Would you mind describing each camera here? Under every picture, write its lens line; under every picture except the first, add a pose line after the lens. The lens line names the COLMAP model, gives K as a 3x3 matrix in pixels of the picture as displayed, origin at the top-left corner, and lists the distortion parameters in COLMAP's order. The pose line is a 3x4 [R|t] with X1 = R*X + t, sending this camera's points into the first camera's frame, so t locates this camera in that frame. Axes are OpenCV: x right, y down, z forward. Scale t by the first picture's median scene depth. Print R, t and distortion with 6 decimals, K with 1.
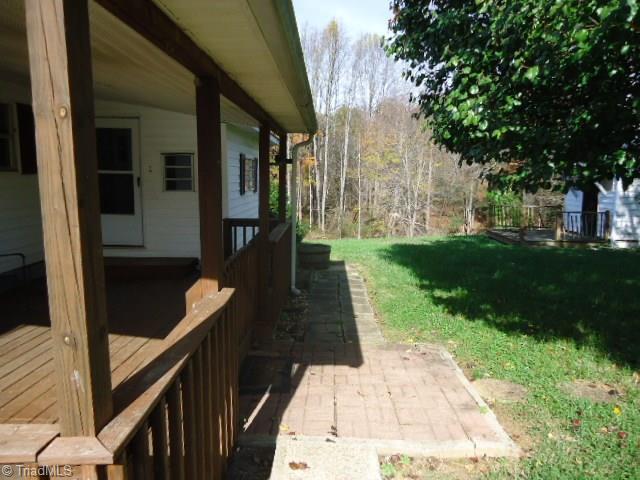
lens RADIAL K [[465.9, 0, 321.2], [0, 465.9, 235.8], [0, 0, 1]] dist [-0.001827, -0.001338]
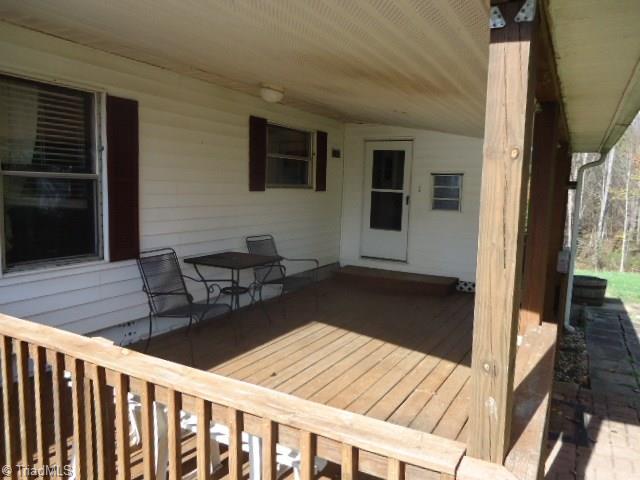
lens RADIAL K [[465.9, 0, 321.2], [0, 465.9, 235.8], [0, 0, 1]] dist [-0.001827, -0.001338]
pose [[0.882051, 0.067542, -0.466288, -0.067517], [-0.083995, 0.996360, -0.014566, -0.004144], [0.463606, 0.052014, 0.884513, -0.020244]]
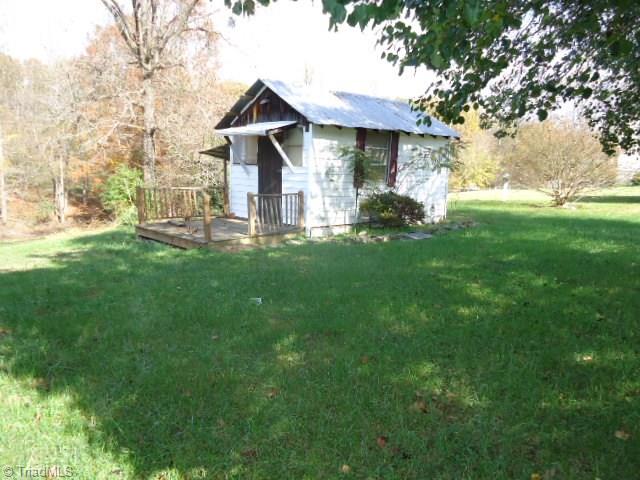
lens RADIAL K [[465.9, 0, 321.2], [0, 465.9, 235.8], [0, 0, 1]] dist [-0.001827, -0.001338]
pose [[0.671395, -0.107211, 0.733304, 0.116048], [0.075042, 0.994230, 0.076653, -0.074726], [-0.737291, 0.003565, 0.675566, 0.910795]]
